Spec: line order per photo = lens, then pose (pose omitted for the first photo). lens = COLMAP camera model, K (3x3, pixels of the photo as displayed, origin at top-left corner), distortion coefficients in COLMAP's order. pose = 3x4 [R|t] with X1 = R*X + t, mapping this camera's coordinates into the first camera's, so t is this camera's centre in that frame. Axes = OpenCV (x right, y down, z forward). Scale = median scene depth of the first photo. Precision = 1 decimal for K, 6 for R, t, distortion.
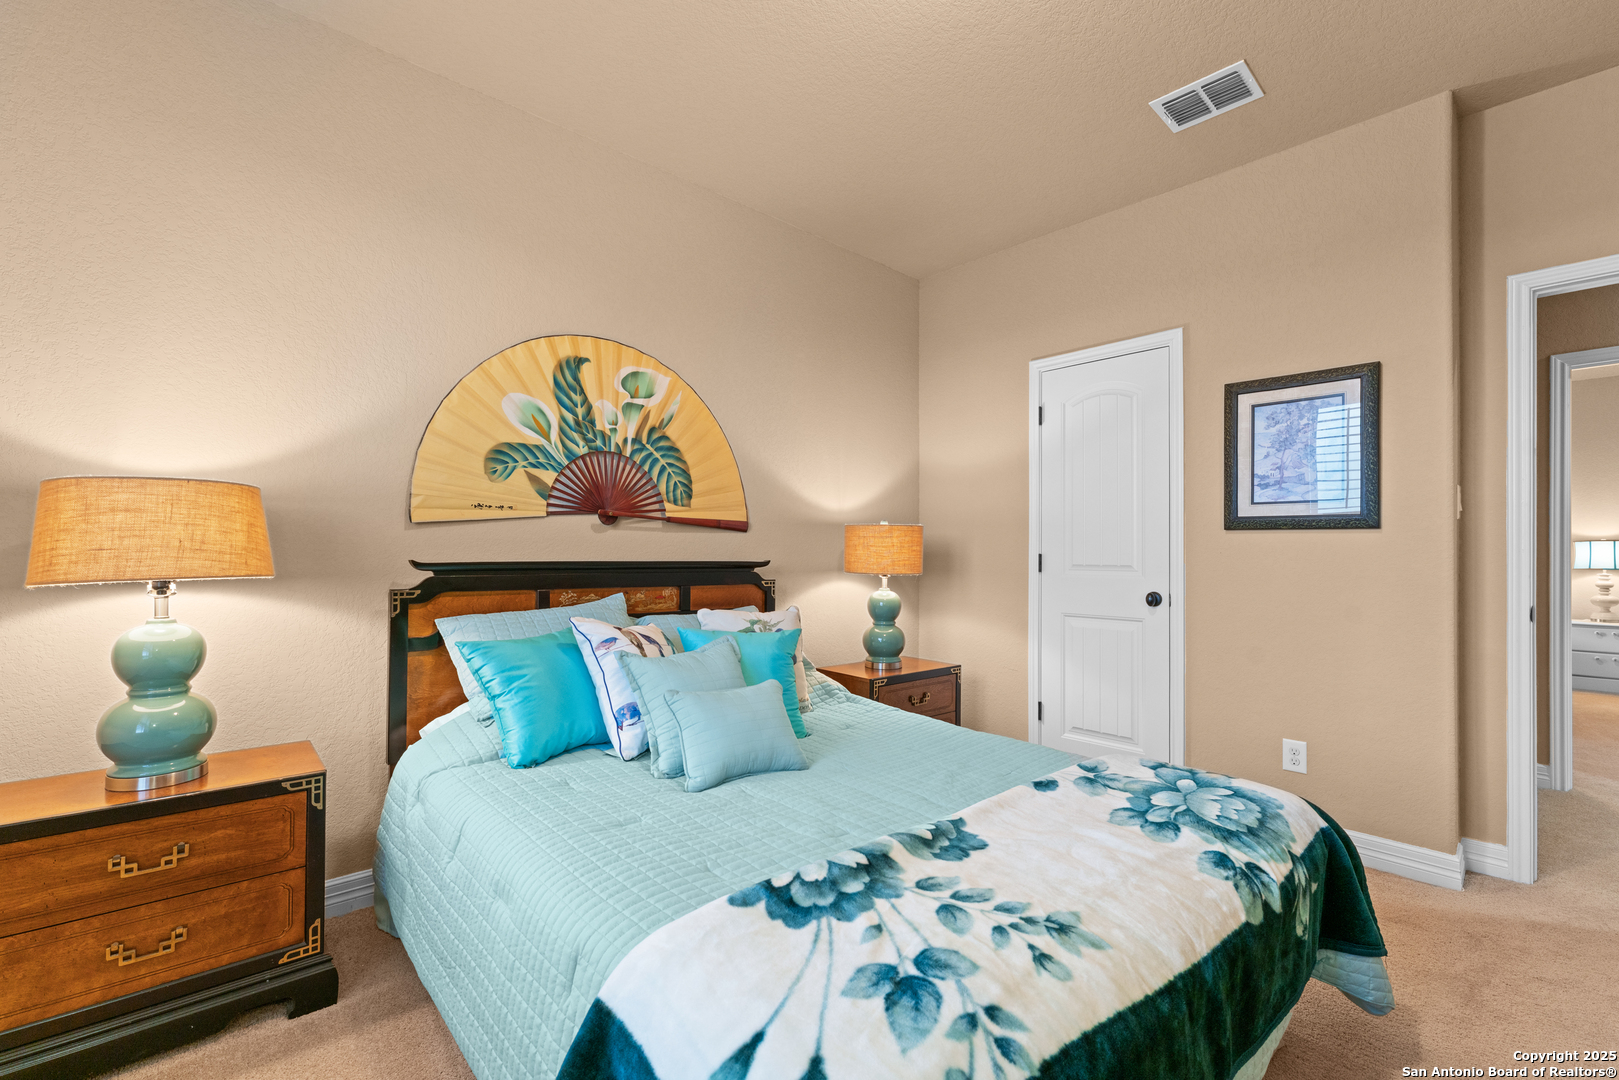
lens RADIAL K [[690.6, 0, 804.0], [0, 690.6, 545.3], [0, 0, 1]] dist [-0.002307, -0.000072]
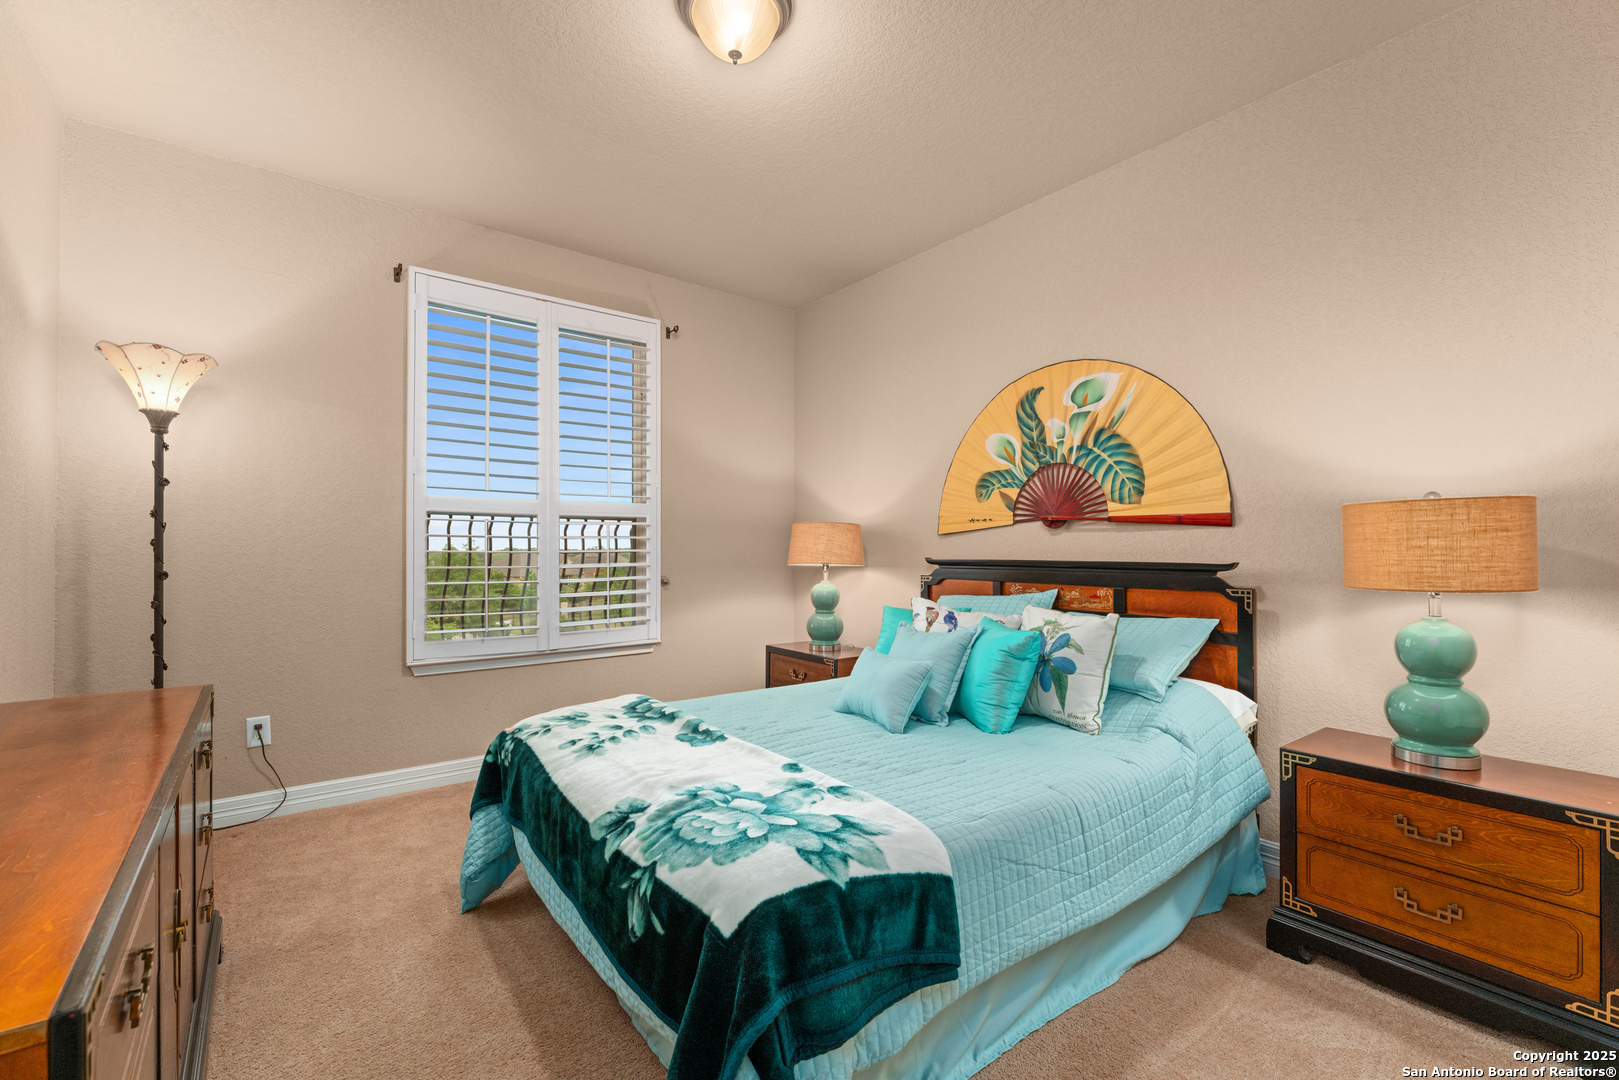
lens RADIAL K [[690.6, 0, 804.0], [0, 690.6, 545.3], [0, 0, 1]] dist [-0.002307, -0.000072]
pose [[-0.080385, -0.016318, -0.996630, 0.873813], [0.007442, 0.999828, -0.016971, 0.014195], [0.996736, -0.008781, -0.080250, 0.683804]]
